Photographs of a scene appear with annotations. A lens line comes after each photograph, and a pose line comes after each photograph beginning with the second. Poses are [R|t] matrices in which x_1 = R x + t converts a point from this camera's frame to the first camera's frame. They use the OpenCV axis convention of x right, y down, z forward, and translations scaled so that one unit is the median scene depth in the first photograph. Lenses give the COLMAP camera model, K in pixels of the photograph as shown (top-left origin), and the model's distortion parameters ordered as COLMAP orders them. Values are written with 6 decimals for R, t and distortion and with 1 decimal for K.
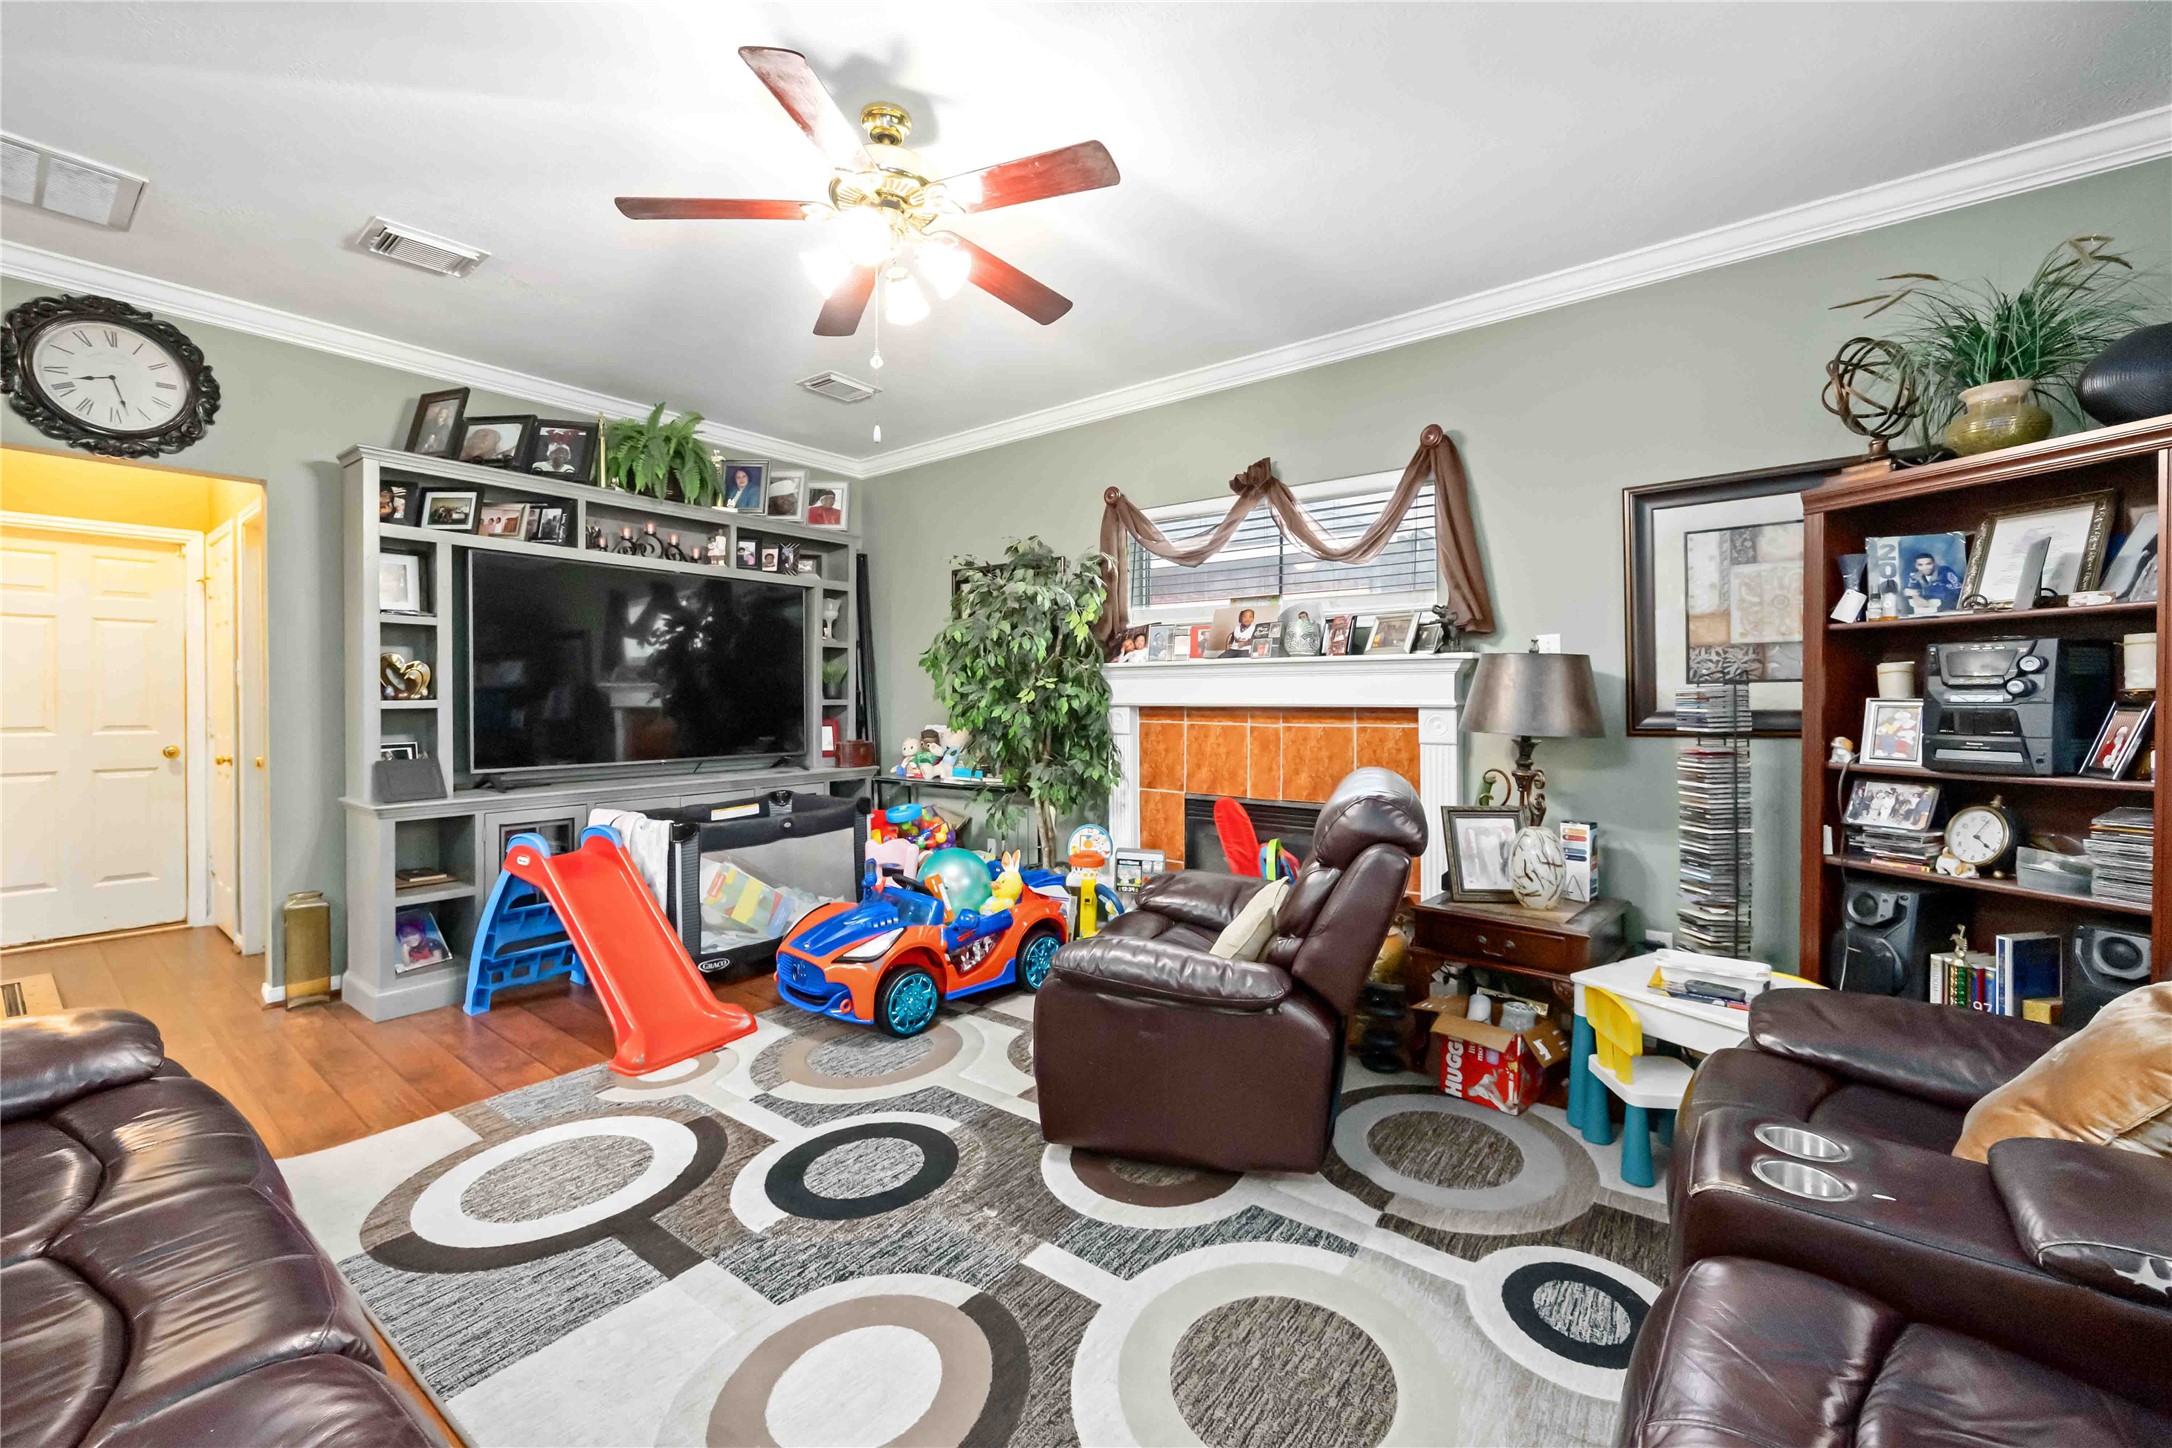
lens RADIAL K [[876.4, 0, 1091.3], [0, 876.4, 715.6], [0, 0, 1]] dist [-0.000828, 0.000325]
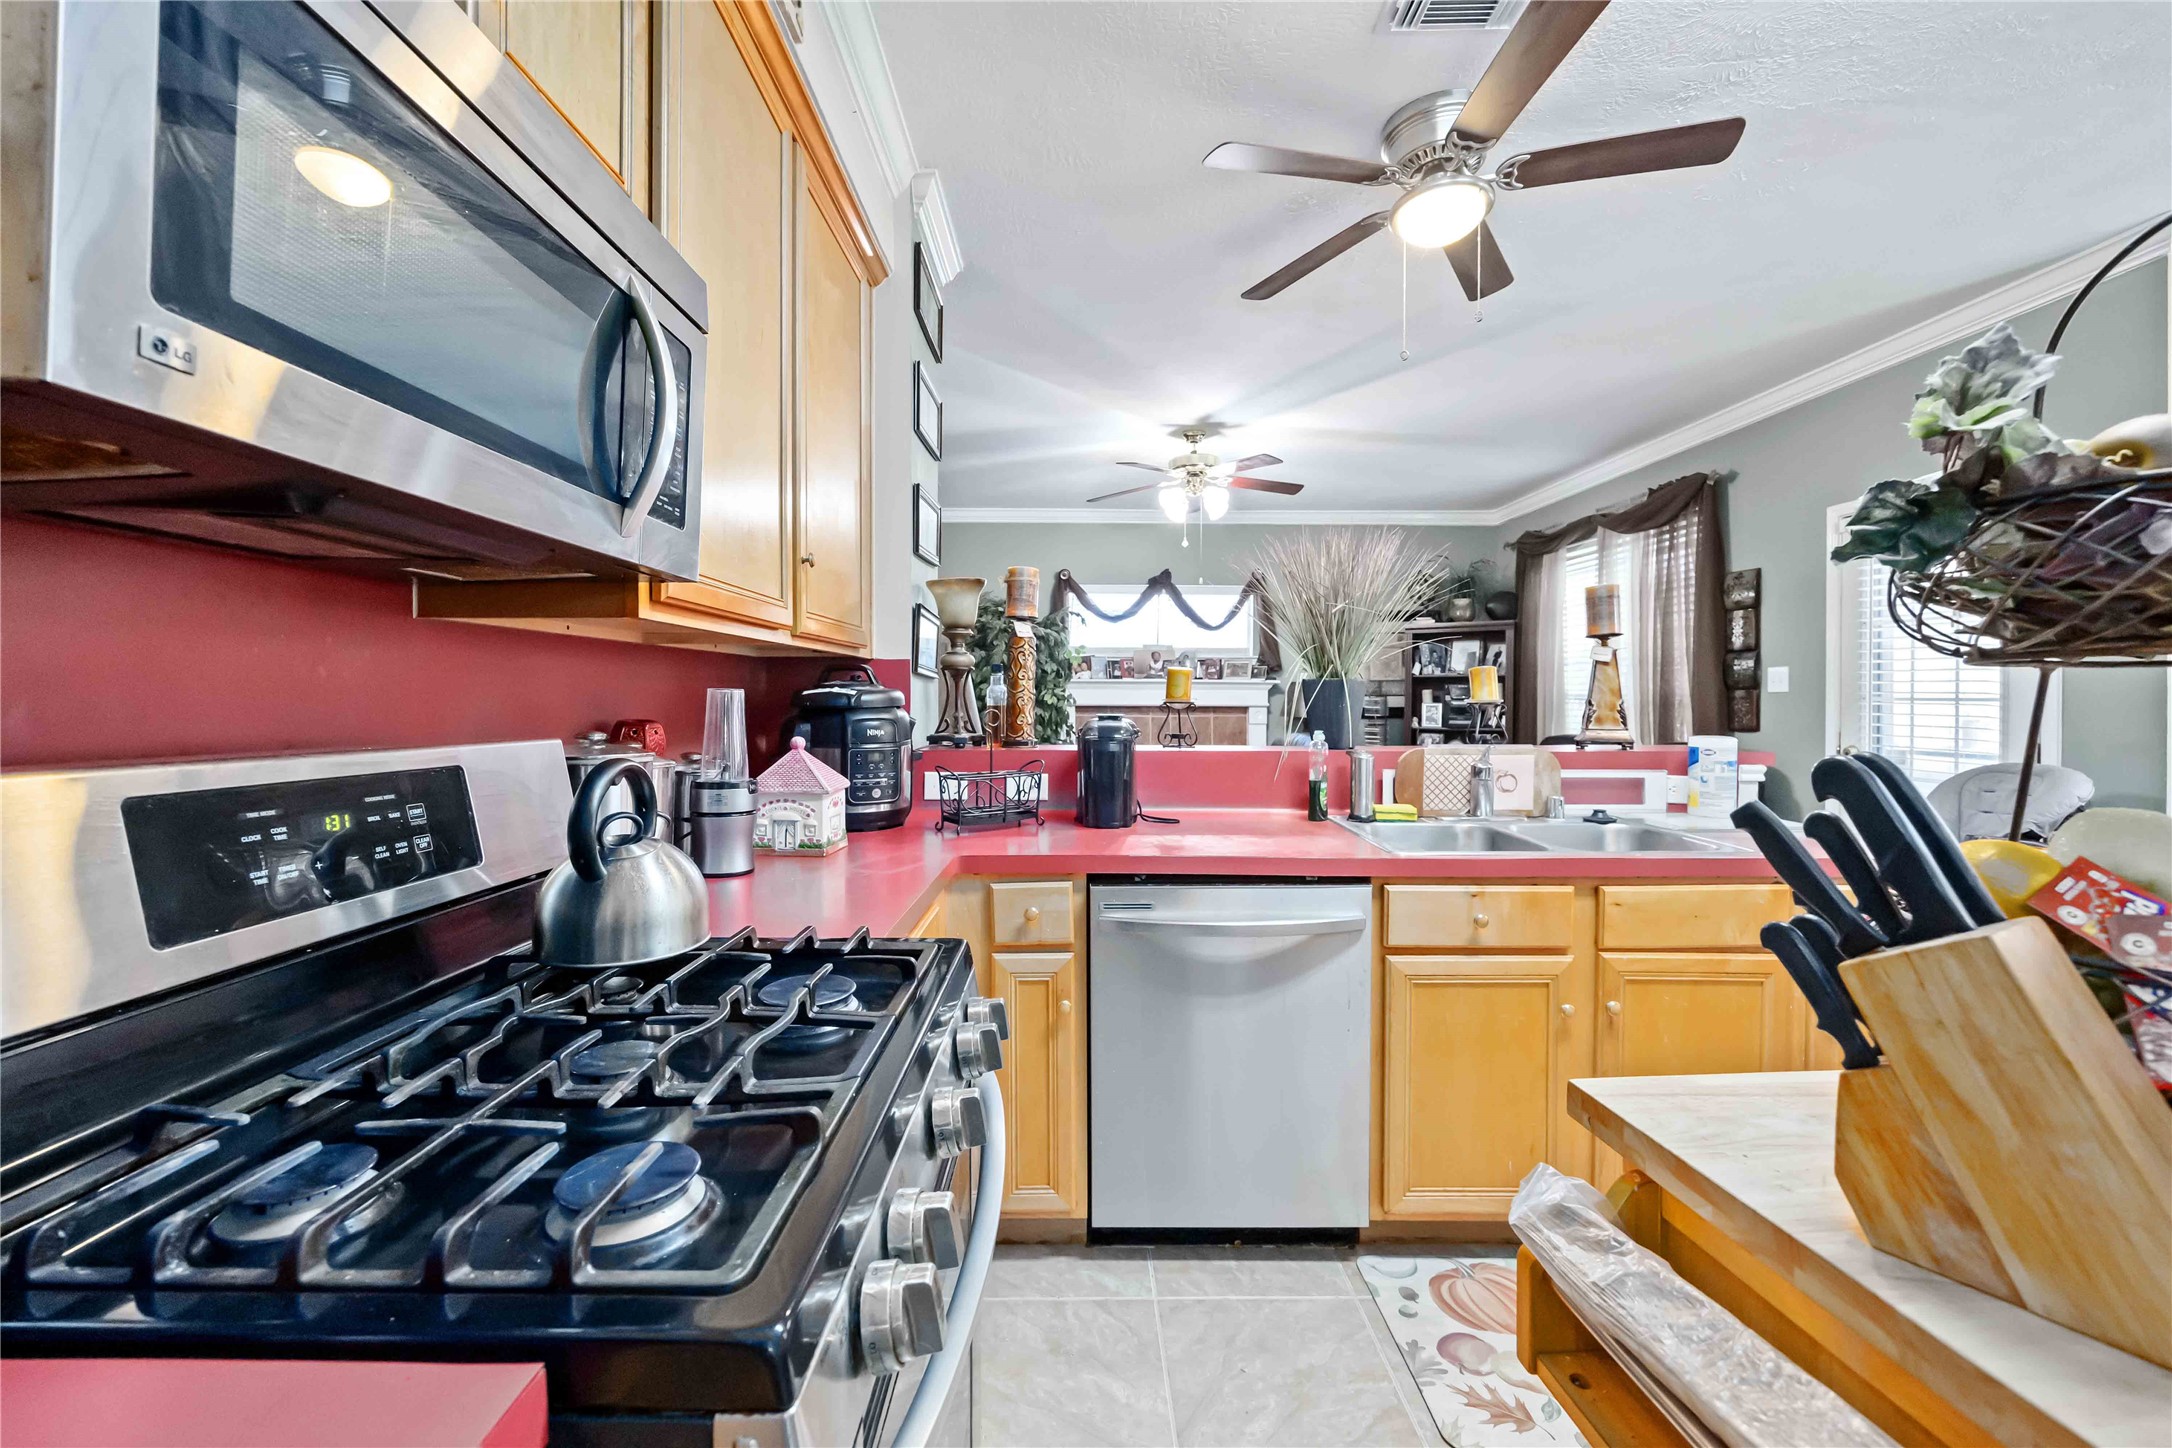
lens RADIAL K [[876.4, 0, 1084.5], [0, 876.4, 714.5], [0, 0, 1]] dist [-0.000828, 0.000325]
pose [[0.782050, -0.002444, 0.623210, -1.582205], [0.005403, 0.999981, -0.002859, 0.018346], [-0.623192, 0.005604, 0.782049, -0.462405]]
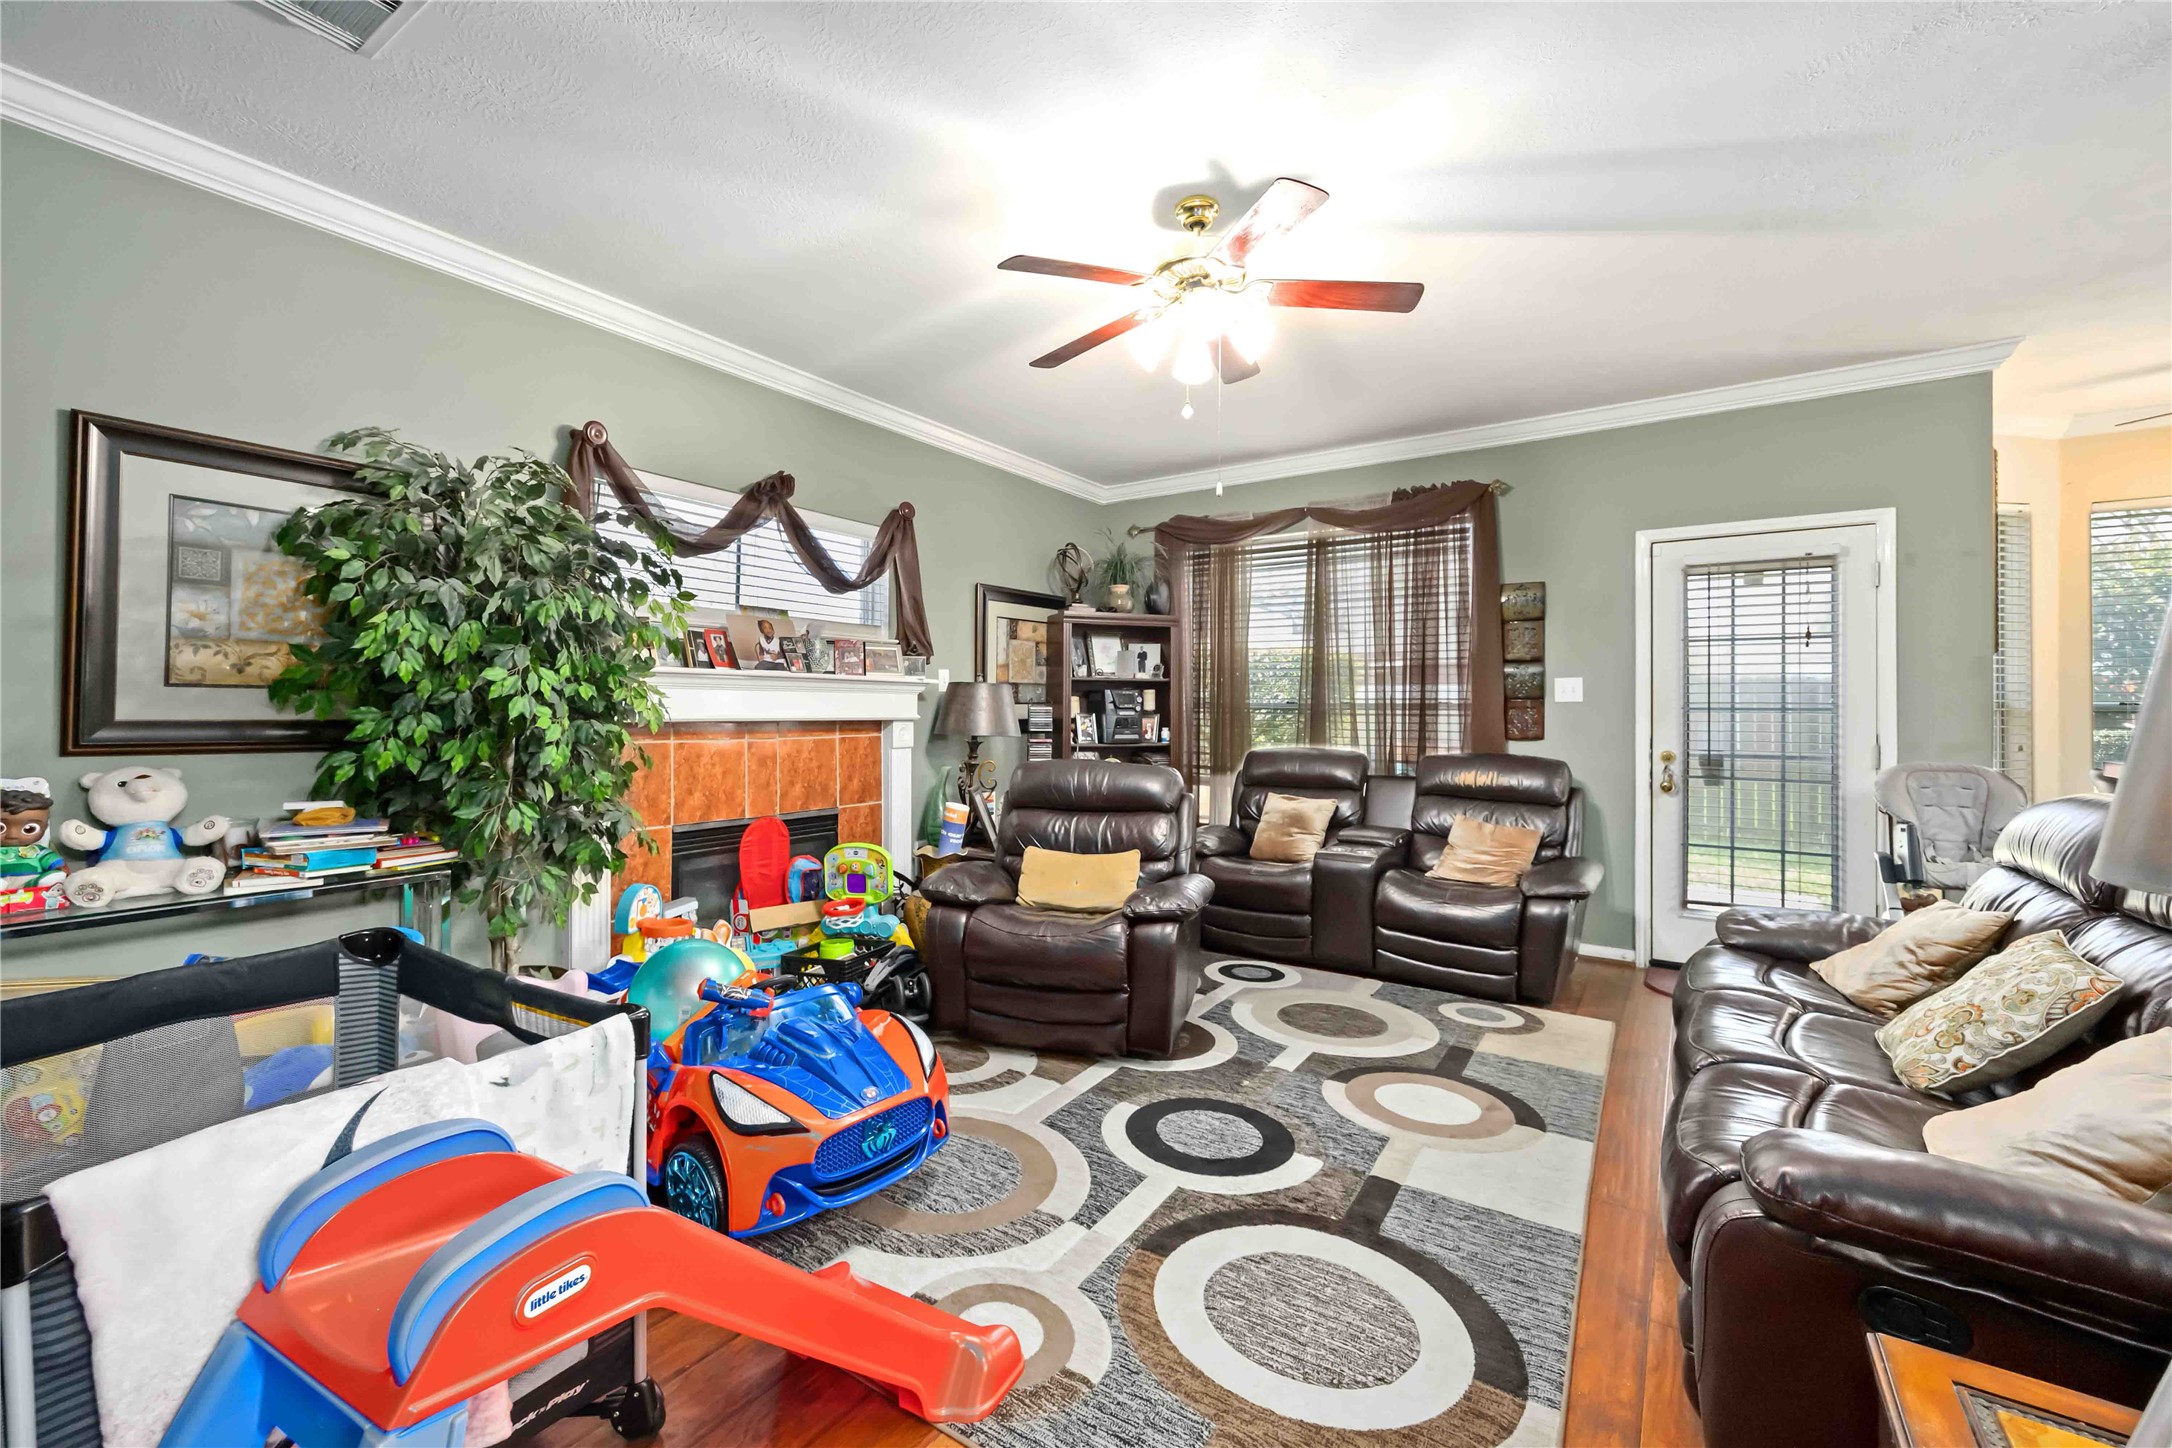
lens RADIAL K [[876.4, 0, 1069.2], [0, 876.4, 701.2], [0, 0, 1]] dist [-0.000828, 0.000325]
pose [[-0.048855, 0.012578, 0.998727, -1.204493], [0.018740, 0.999756, -0.011674, -0.021714], [-0.998630, 0.018146, -0.049079, 1.076553]]
